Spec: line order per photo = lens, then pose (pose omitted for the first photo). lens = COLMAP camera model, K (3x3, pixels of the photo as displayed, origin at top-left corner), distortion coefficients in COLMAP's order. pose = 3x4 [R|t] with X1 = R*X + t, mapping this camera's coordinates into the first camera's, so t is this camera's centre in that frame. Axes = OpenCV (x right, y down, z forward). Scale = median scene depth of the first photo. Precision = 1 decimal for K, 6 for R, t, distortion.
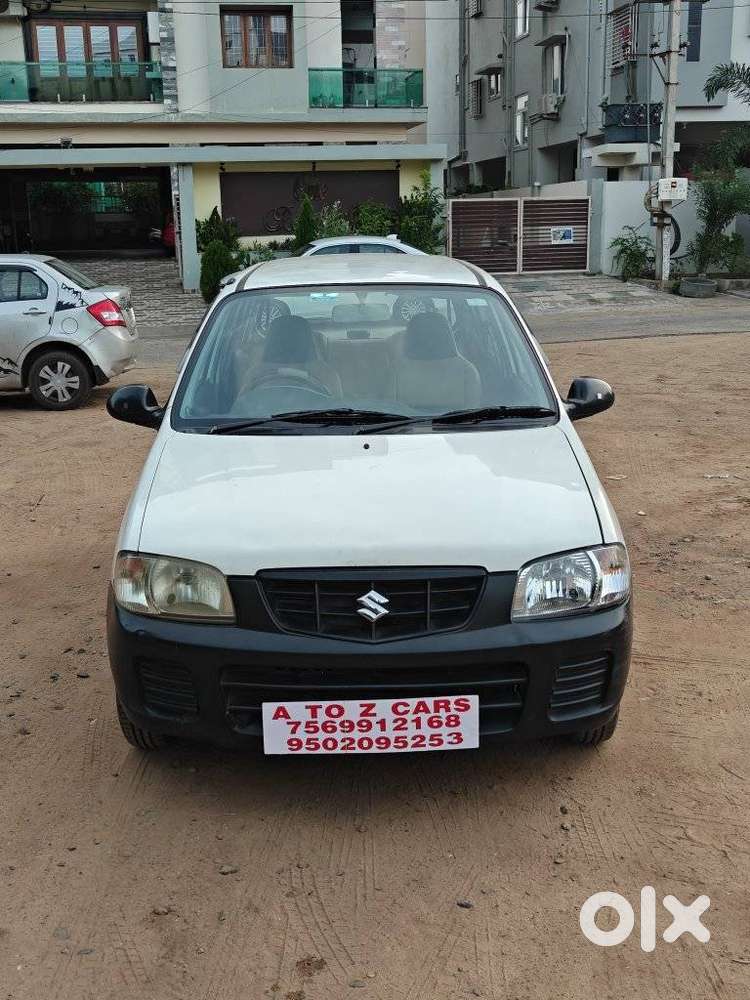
lens RADIAL K [[1061.4, 0, 354.1], [0, 1061.4, 488.5], [0, 0, 1]] dist [0.094733, -0.237466]
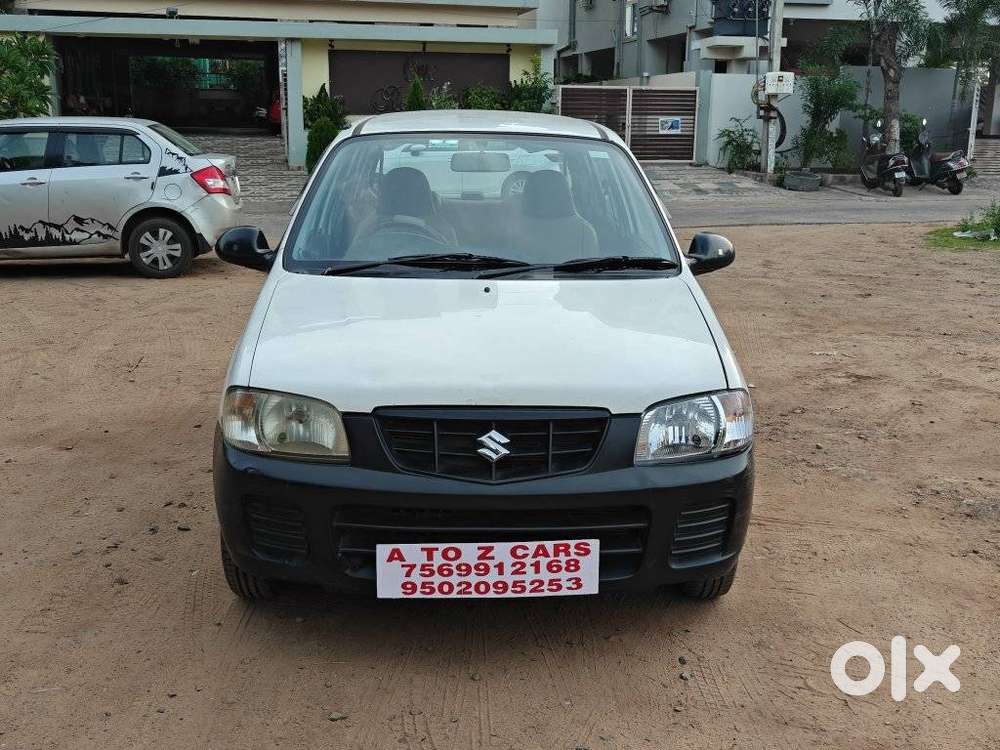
lens RADIAL K [[1061.4, 0, 507.9], [0, 1061.4, 376.3], [0, 0, 1]] dist [0.094733, -0.237466]
pose [[0.998557, 0.021200, 0.049346, -0.014480], [-0.021044, 0.999772, -0.003675, 0.040341], [-0.049413, 0.002631, 0.998775, 0.025764]]
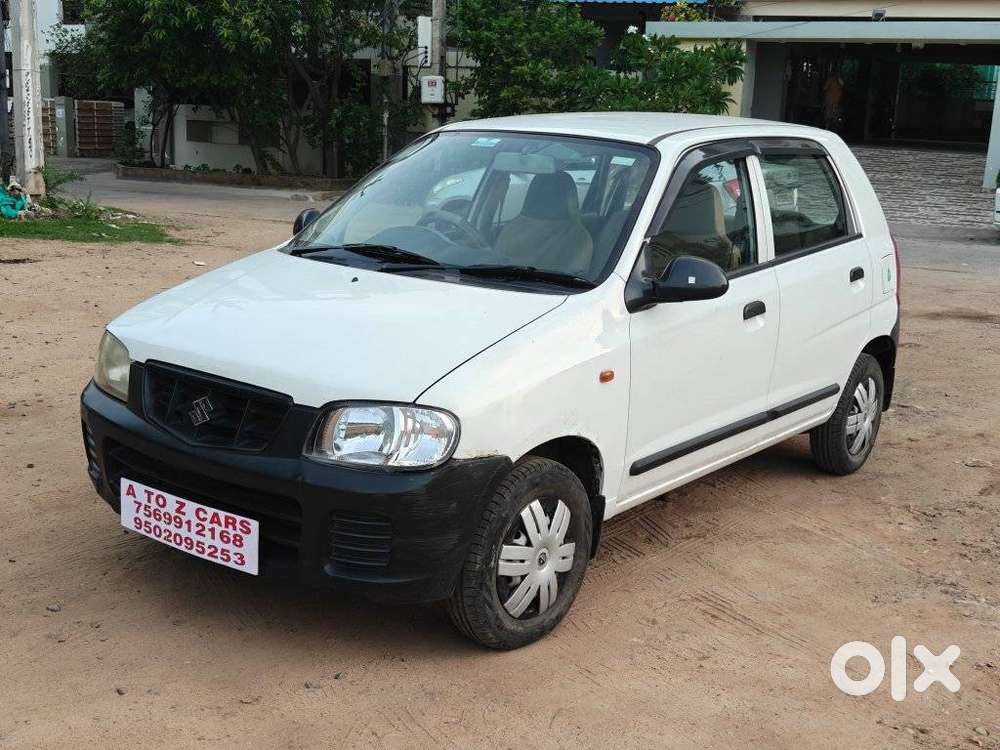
lens RADIAL K [[1184.4, 0, 501.4], [0, 1184.4, 375.9], [0, 0, 1]] dist [0.021366, 0.042013]
pose [[0.786093, 0.183776, -0.590156, 0.738967], [-0.198508, 0.979261, 0.040530, -0.022361], [0.585365, 0.085290, 0.806271, 0.189081]]
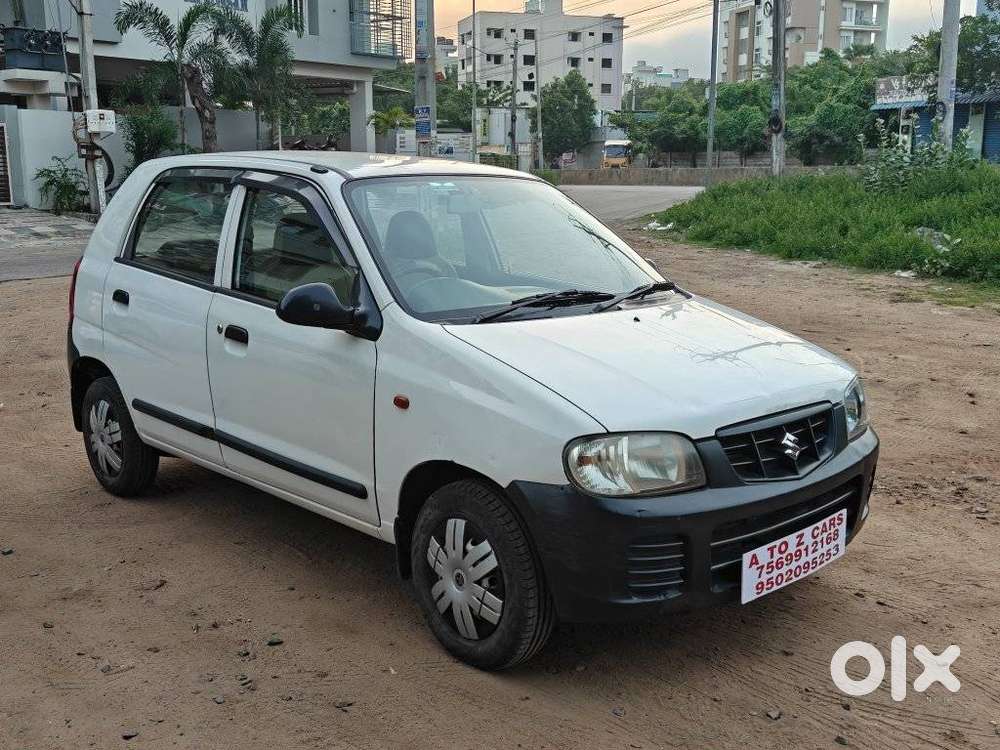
lens RADIAL K [[1077.6, 0, 505.2], [0, 1077.6, 375.5], [0, 0, 1]] dist [0.012935, 0.026572]
pose [[0.730875, -0.107869, 0.673933, -0.758783], [0.142419, 0.989798, 0.003973, -0.007196], [-0.667486, 0.093078, 0.738782, 0.289309]]
